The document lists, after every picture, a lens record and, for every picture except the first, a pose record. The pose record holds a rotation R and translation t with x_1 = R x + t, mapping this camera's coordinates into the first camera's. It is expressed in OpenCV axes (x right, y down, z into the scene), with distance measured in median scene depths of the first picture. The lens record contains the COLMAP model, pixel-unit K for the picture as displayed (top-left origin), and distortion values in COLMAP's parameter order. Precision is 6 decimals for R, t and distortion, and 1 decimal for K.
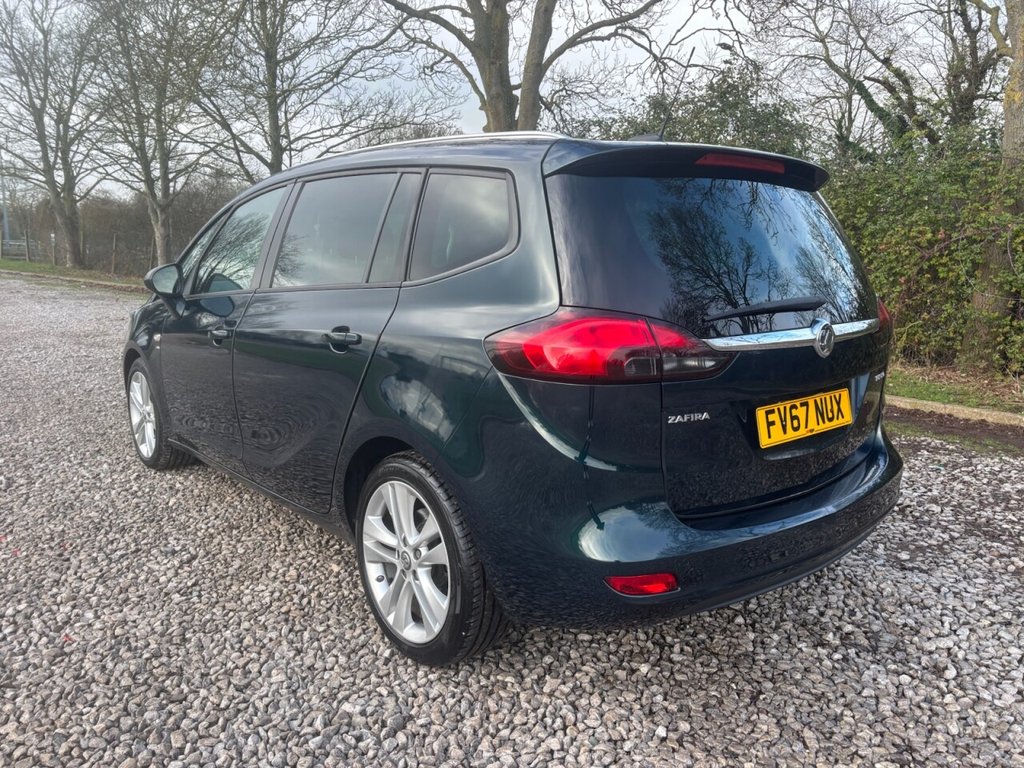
lens RADIAL K [[779.0, 0, 517.4], [0, 779.0, 383.5], [0, 0, 1]] dist [0.067991, -0.074553]
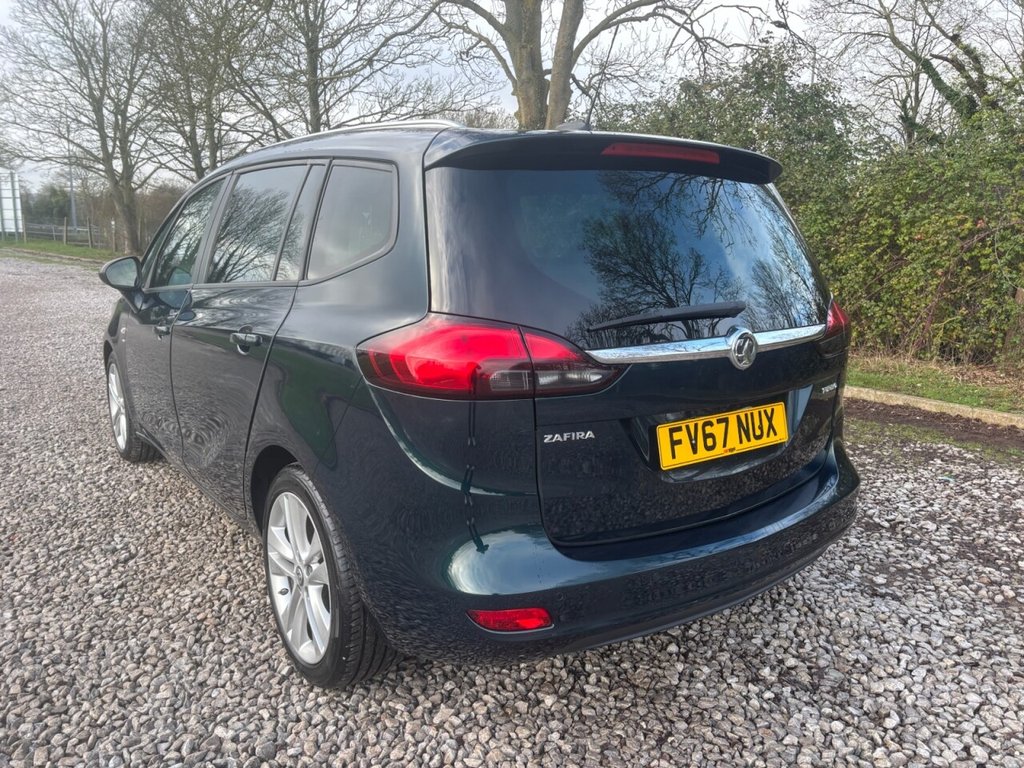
lens RADIAL K [[778.4, 0, 508.6], [0, 778.4, 383.9], [0, 0, 1]] dist [0.069603, -0.076279]
pose [[0.996735, 0.016205, -0.079105, 0.150849], [-0.014810, 0.999725, 0.018186, -0.022727], [0.079378, -0.016955, 0.996700, 0.064742]]
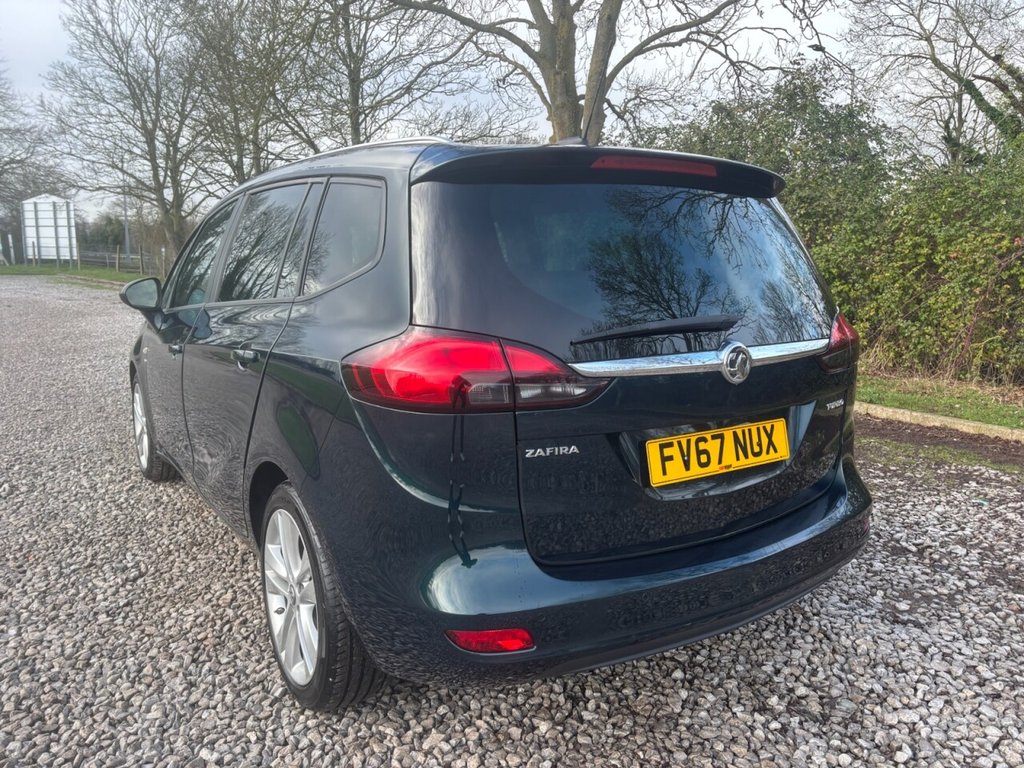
lens RADIAL K [[777.0, 0, 520.8], [0, 777.0, 374.8], [0, 0, 1]] dist [0.080029, -0.090012]
pose [[0.992818, 0.011549, -0.119072, 0.197947], [-0.014313, 0.999647, -0.022377, -0.016095], [0.118771, 0.023921, 0.992633, 0.079330]]
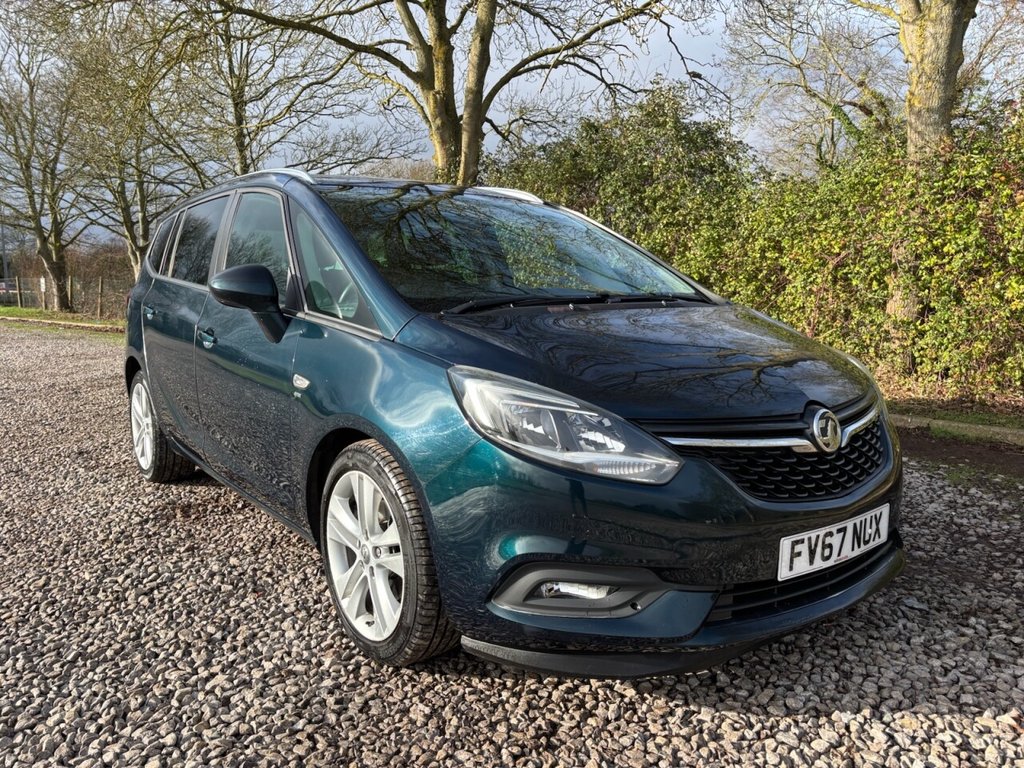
lens RADIAL K [[779.0, 0, 517.4], [0, 779.0, 383.5], [0, 0, 1]] dist [0.067991, -0.074553]
pose [[0.999488, -0.027666, -0.016085, 0.345414], [0.026924, 0.998641, -0.044615, 0.060980], [0.017298, 0.044159, 0.998875, 0.030672]]
